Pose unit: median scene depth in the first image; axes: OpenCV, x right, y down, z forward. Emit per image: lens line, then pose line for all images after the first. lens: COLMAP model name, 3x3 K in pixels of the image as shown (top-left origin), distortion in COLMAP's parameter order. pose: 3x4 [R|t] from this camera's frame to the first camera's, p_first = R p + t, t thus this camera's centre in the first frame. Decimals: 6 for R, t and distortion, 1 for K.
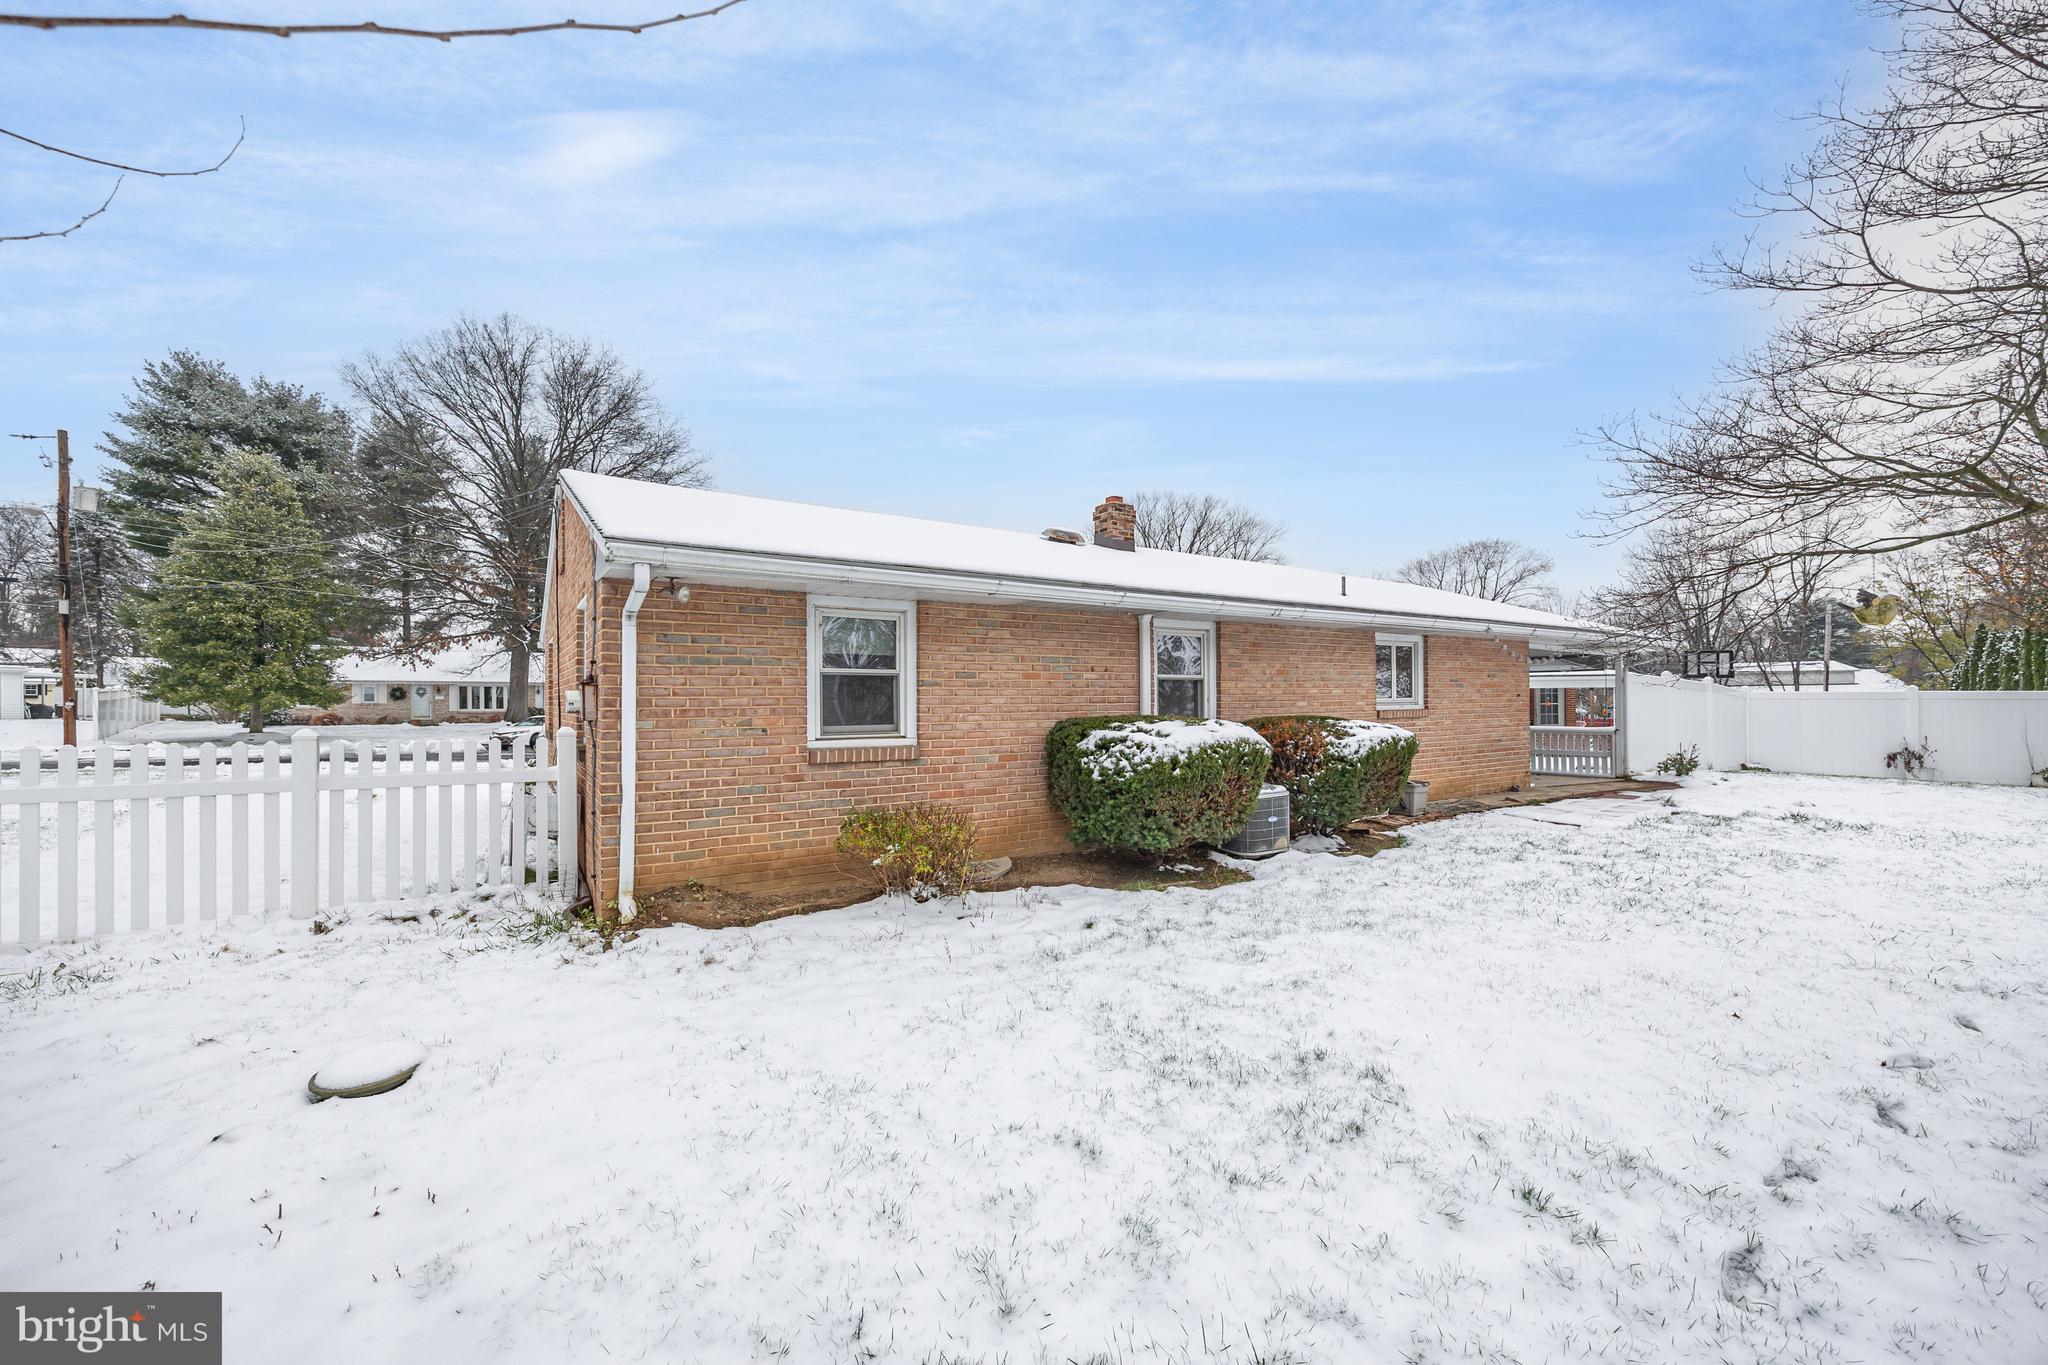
lens RADIAL K [[849.1, 0, 1024.0], [0, 849.1, 682.5], [0, 0, 1]] dist [0.000890, 0.000018]
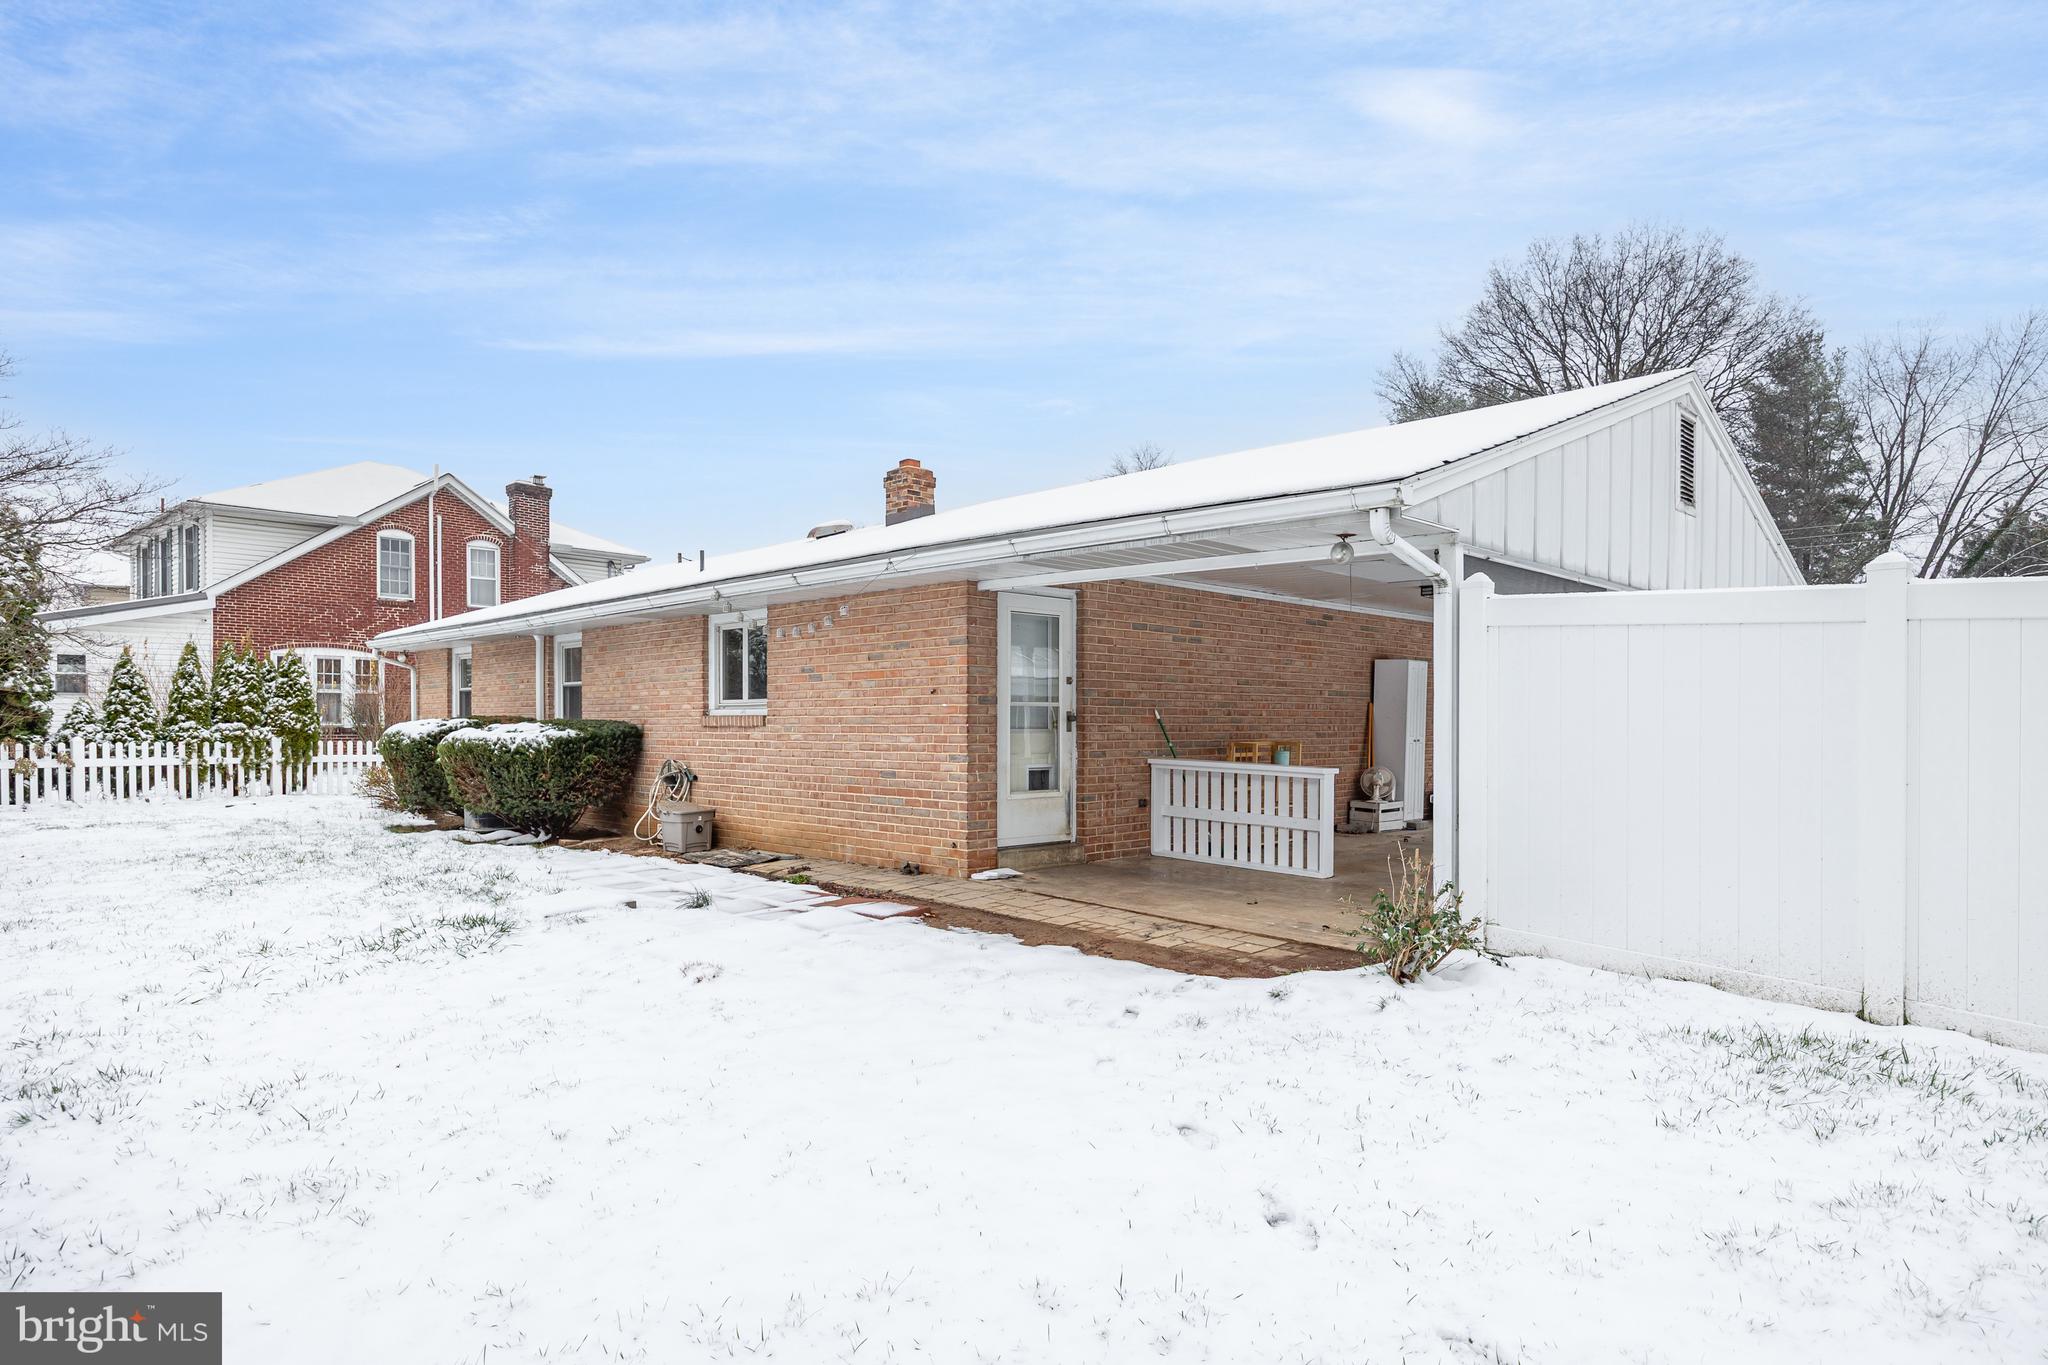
lens RADIAL K [[1161.2, 0, 1031.8], [0, 1161.2, 740.2], [0, 0, 1]] dist [0.003024, 0.001210]
pose [[0.167325, 0.021881, -0.985659, 1.723293], [0.017841, 0.999523, 0.025217, 0.038445], [0.985740, -0.021804, 0.166854, 1.272834]]
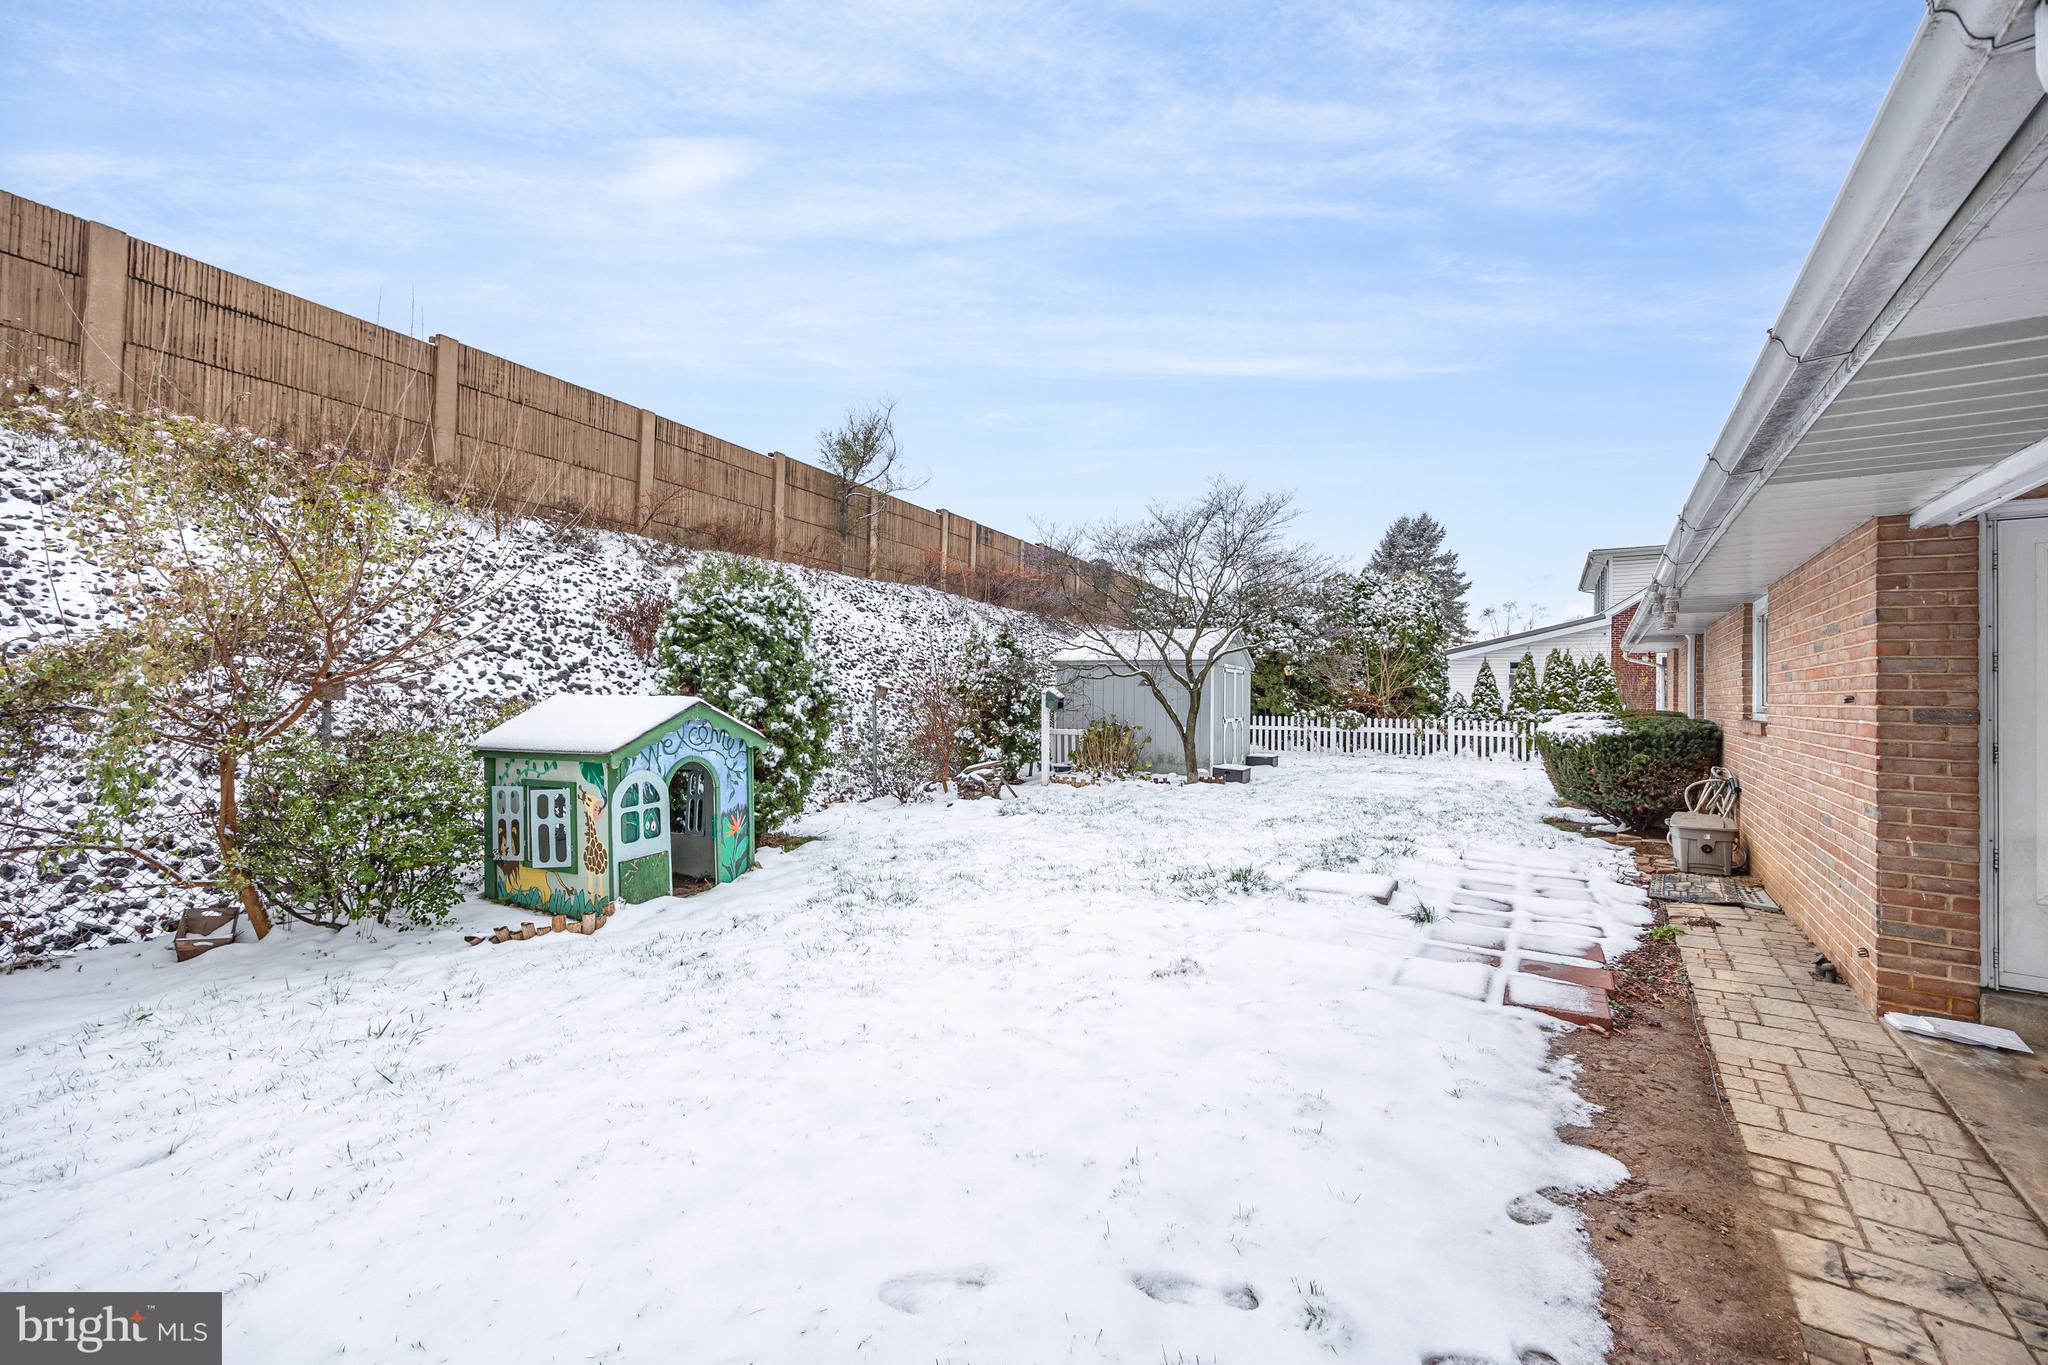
lens RADIAL K [[773.8, 0, 1024.0], [0, 773.8, 682.5], [0, 0, 1]] dist [0.000087, 0.000046]
pose [[-0.946895, -0.010866, -0.321360, 1.311596], [-0.002148, 0.999620, -0.027471, 0.024365], [0.321537, -0.025322, -0.946559, 1.591559]]
